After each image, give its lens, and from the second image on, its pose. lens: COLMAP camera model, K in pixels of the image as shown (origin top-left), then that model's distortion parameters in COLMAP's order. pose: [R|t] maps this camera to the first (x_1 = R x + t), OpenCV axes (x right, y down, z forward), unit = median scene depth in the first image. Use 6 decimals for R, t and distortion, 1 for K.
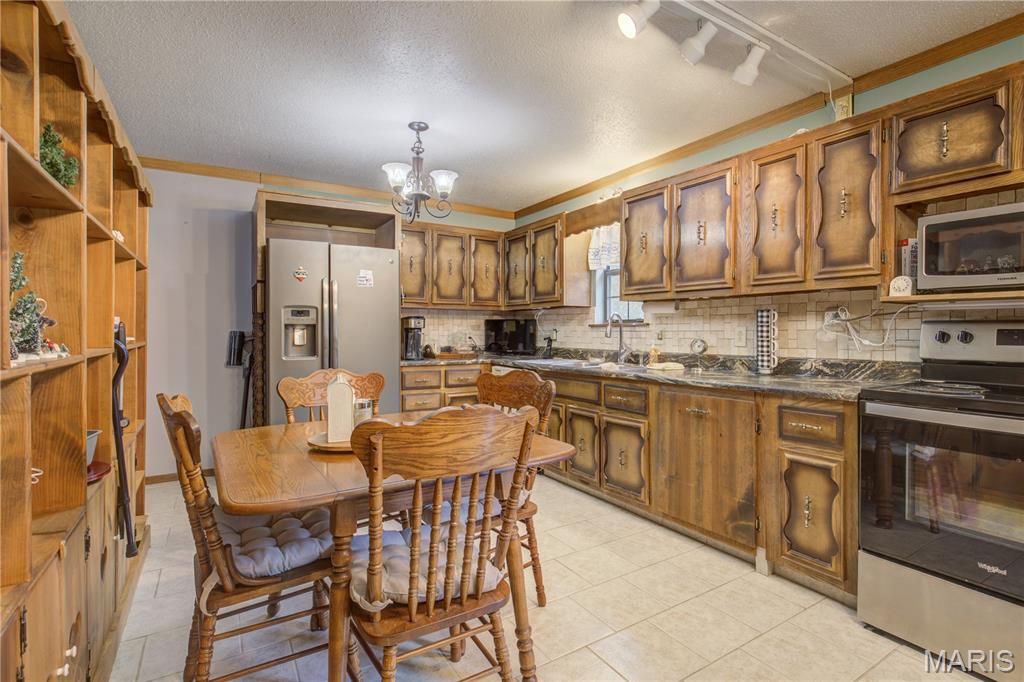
lens RADIAL K [[470.5, 0, 510.5], [0, 470.5, 334.1], [0, 0, 1]] dist [-0.002731, 0.000280]
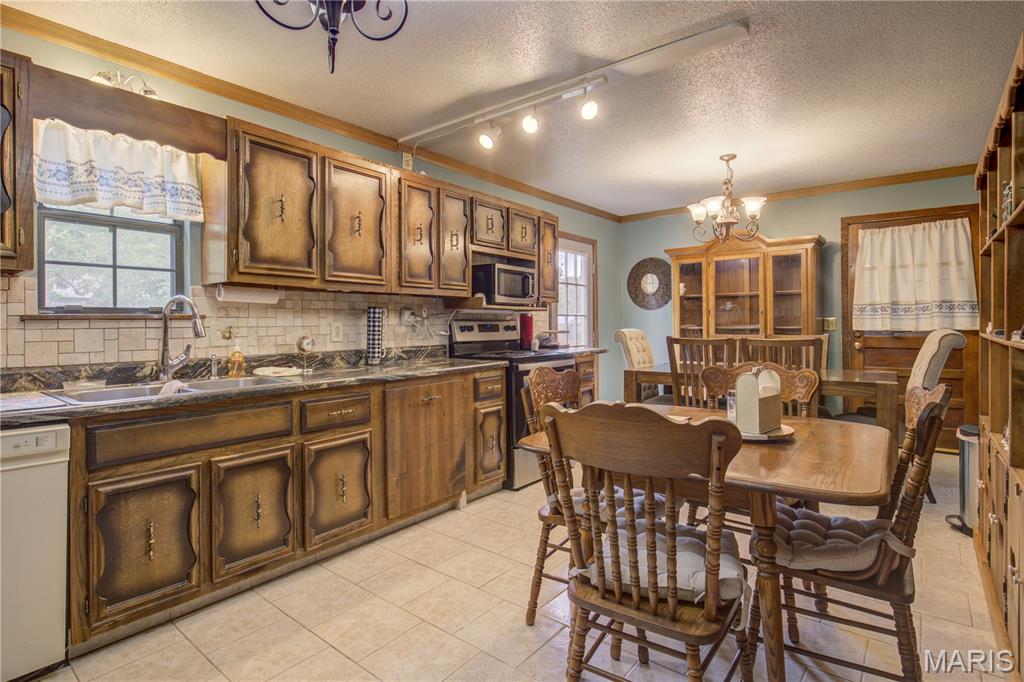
lens RADIAL K [[507.5, 0, 534.1], [0, 507.5, 324.9], [0, 0, 1]] dist [-0.015034, 0.000616]
pose [[-0.342140, 0.005034, 0.939636, -0.708007], [0.015242, 0.999884, 0.000194, -0.003414], [-0.939525, 0.014389, -0.342177, 1.045644]]
